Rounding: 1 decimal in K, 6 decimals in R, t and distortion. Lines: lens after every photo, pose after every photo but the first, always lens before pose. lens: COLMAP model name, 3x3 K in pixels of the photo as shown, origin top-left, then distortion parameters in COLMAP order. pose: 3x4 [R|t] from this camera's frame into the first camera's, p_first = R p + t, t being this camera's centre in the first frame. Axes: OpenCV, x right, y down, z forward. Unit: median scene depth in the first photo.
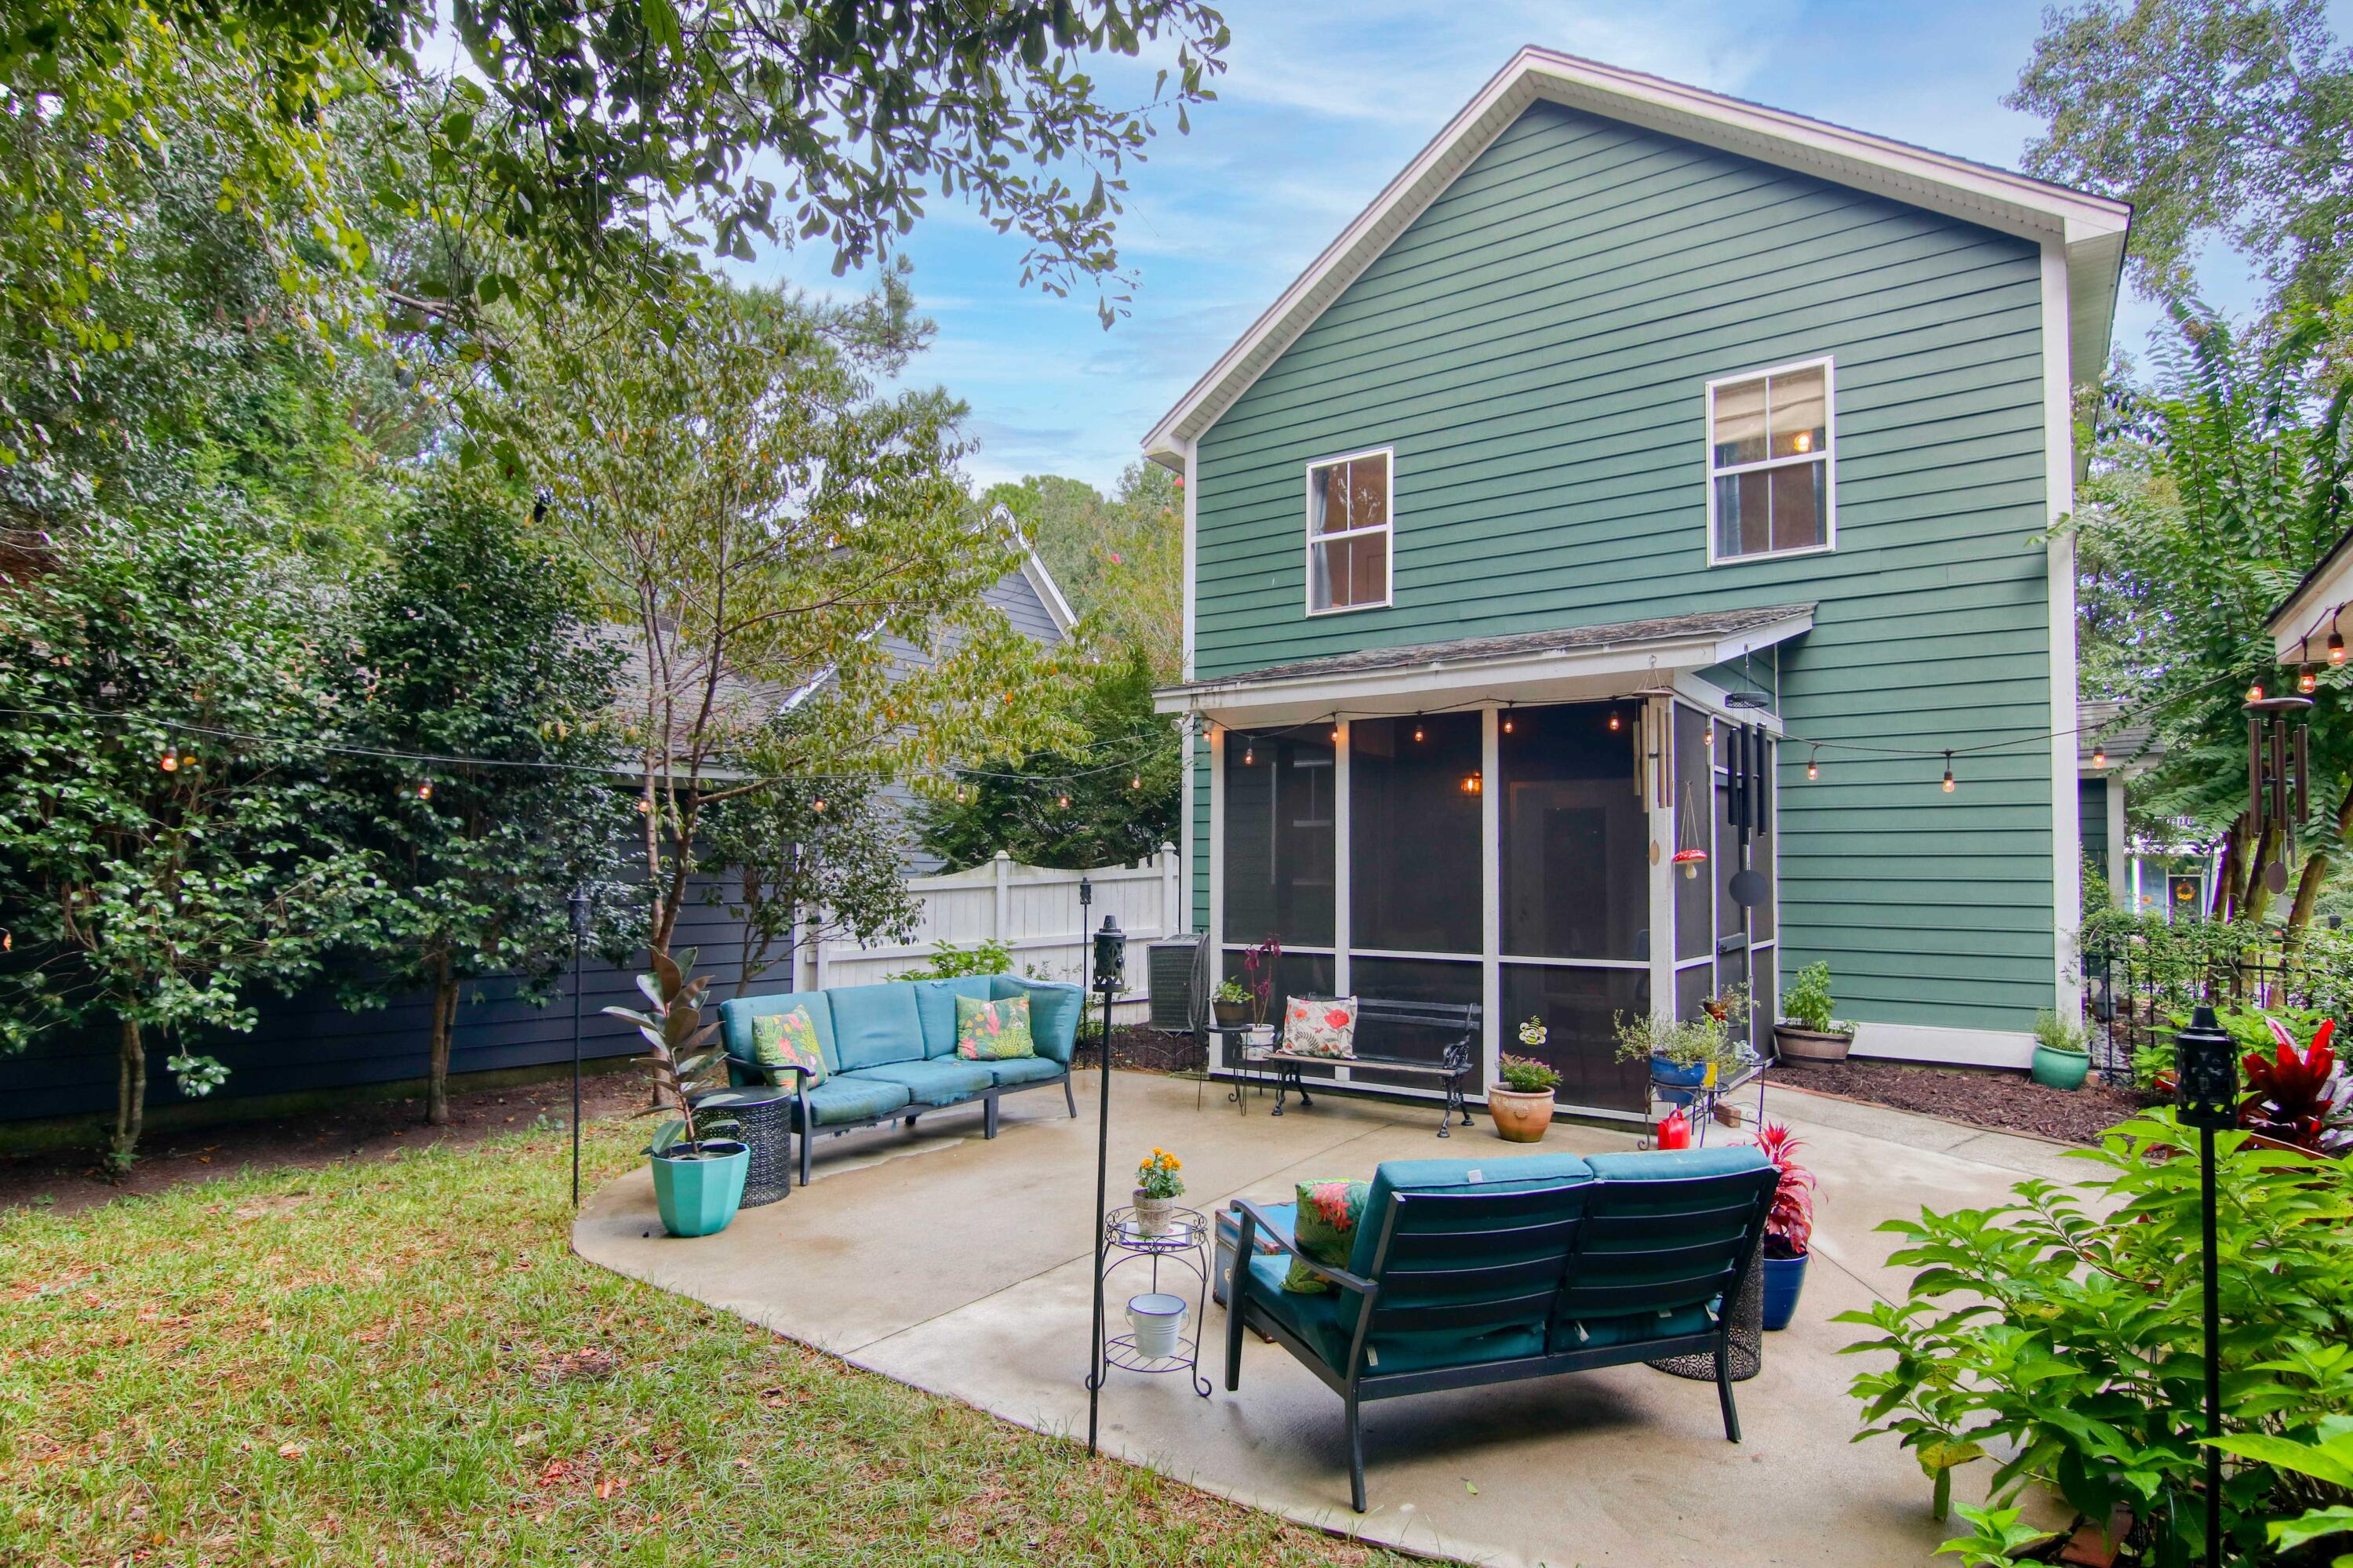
lens RADIAL K [[1283.2, 0, 1189.8], [0, 1283.2, 787.2], [0, 0, 1]] dist [0.013659, -0.028569]
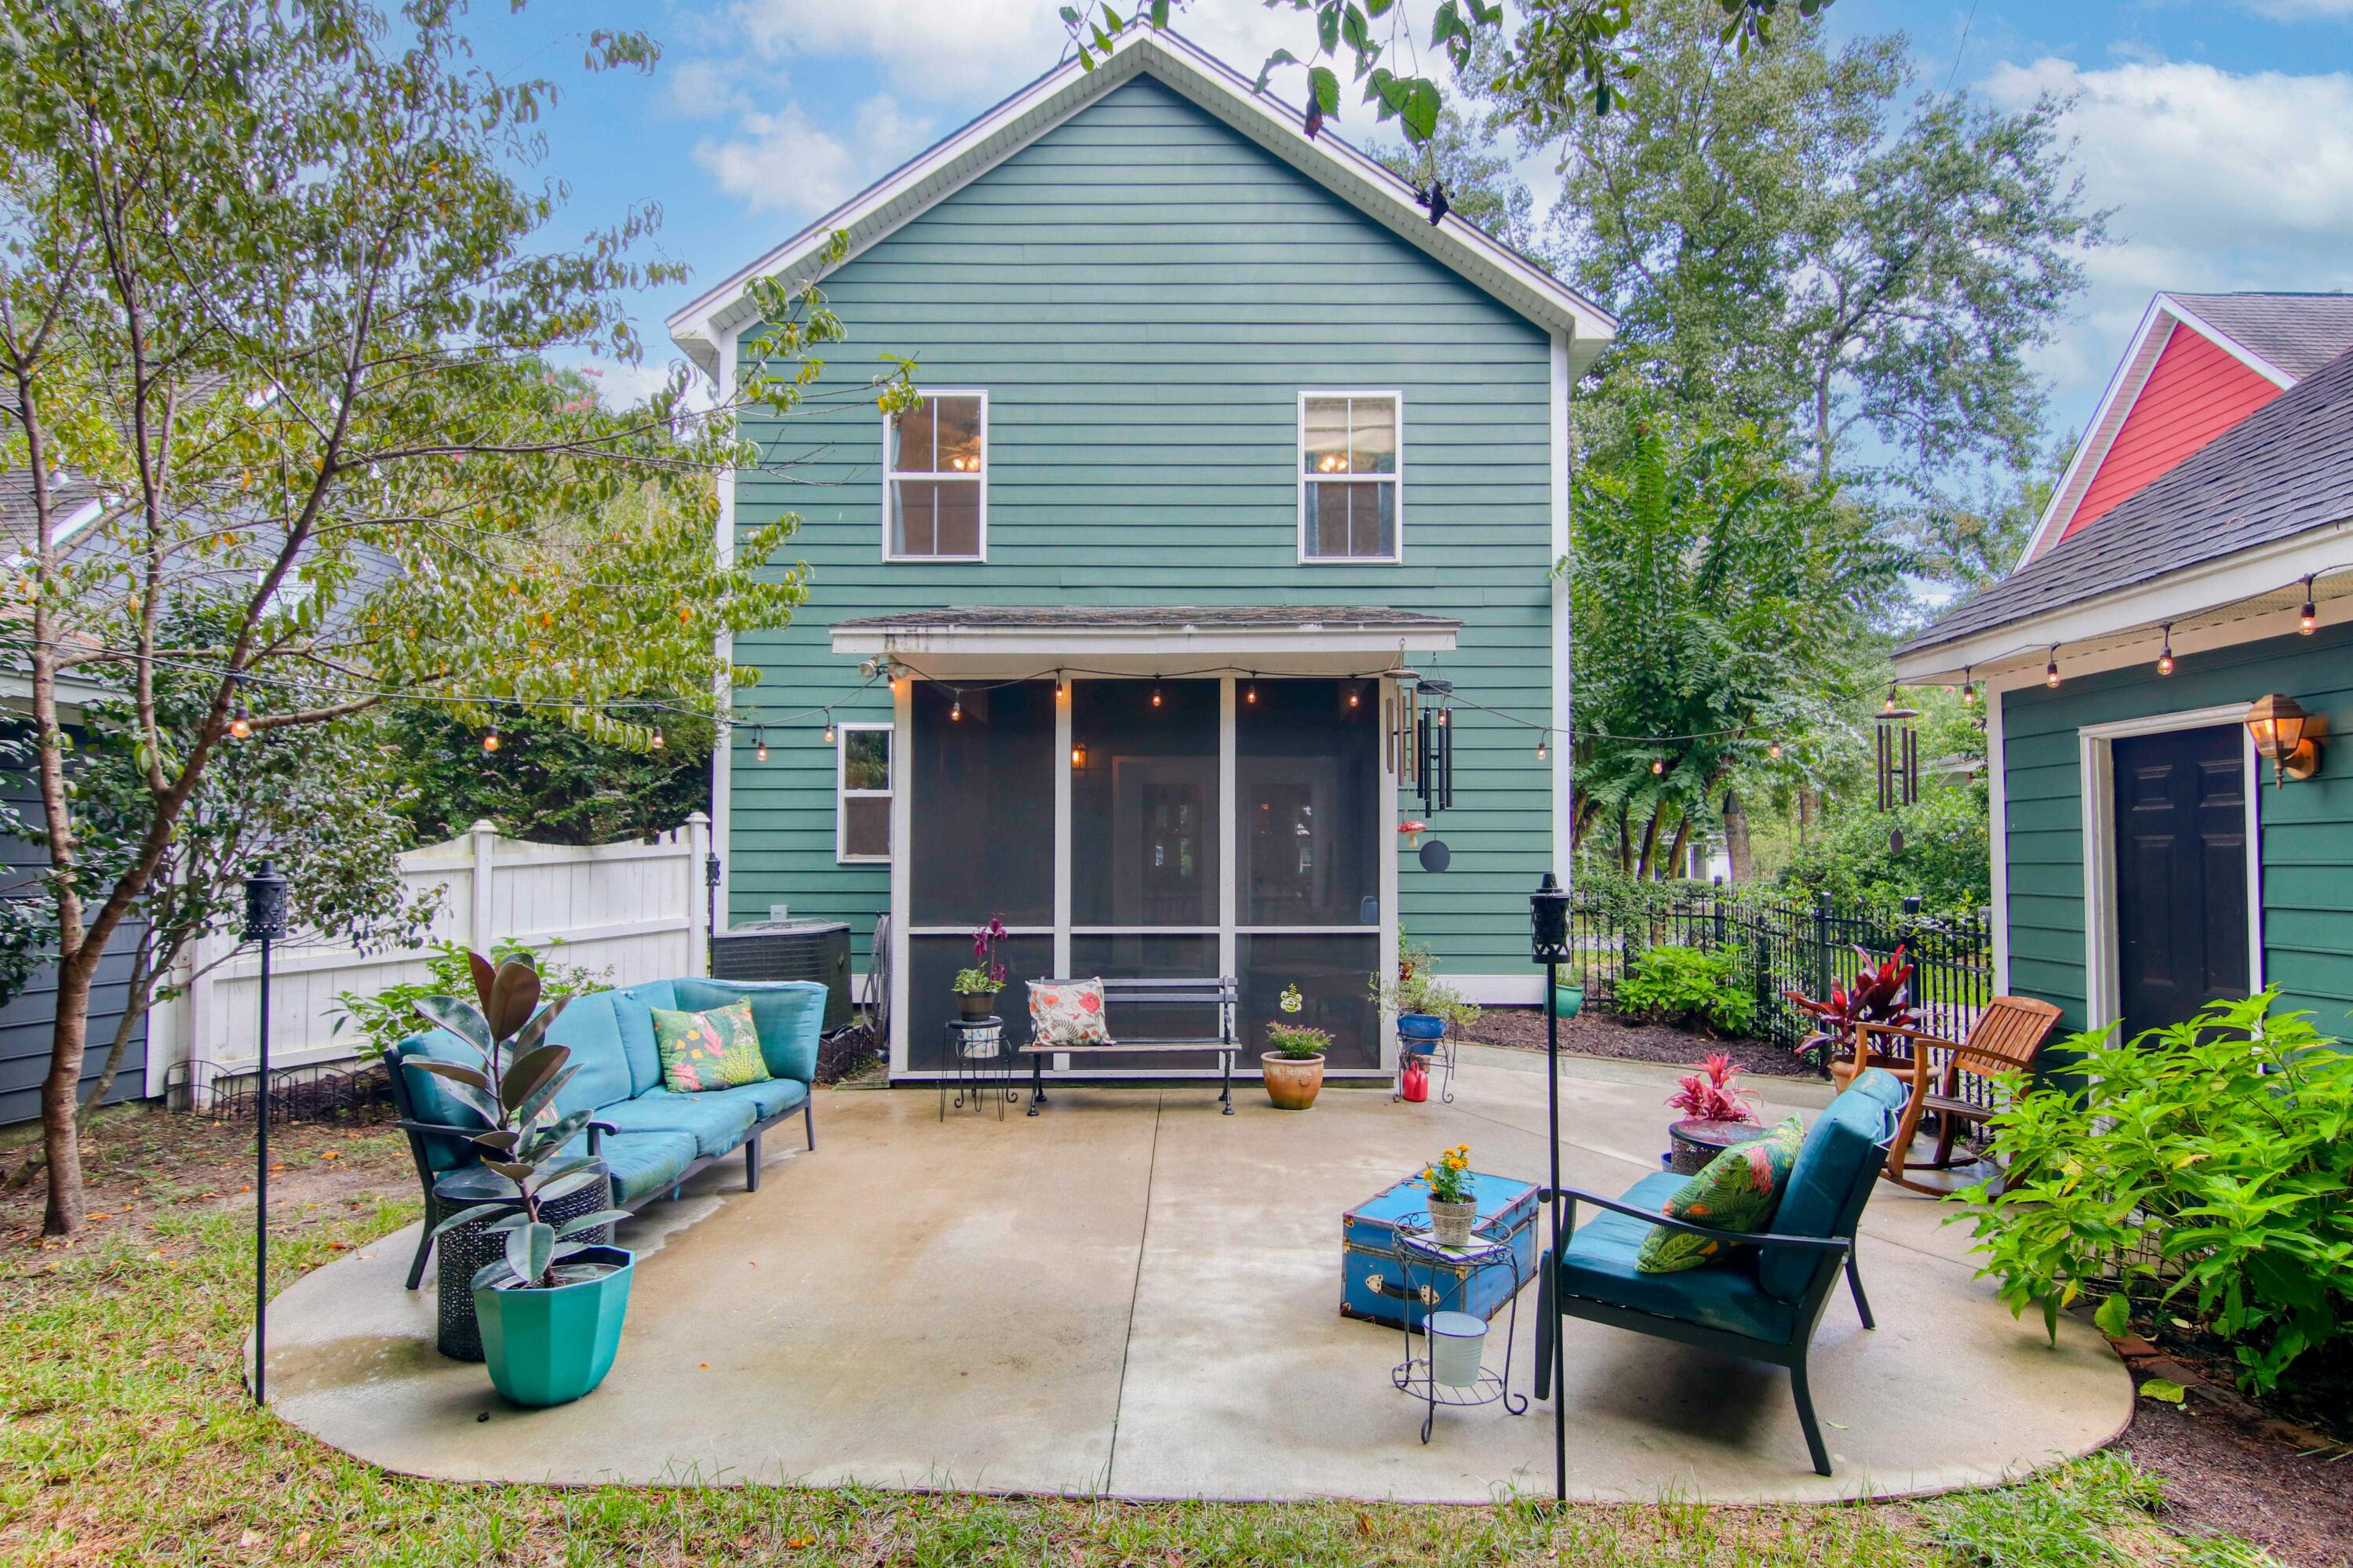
lens RADIAL K [[1283.0, 0, 1189.8], [0, 1283.0, 787.2], [0, 0, 1]] dist [0.013659, -0.028569]
pose [[0.809103, 0.026792, 0.587055, -0.334952], [-0.033032, 0.999454, -0.000088, 0.022034], [-0.586737, -0.019320, 0.809547, 0.198549]]
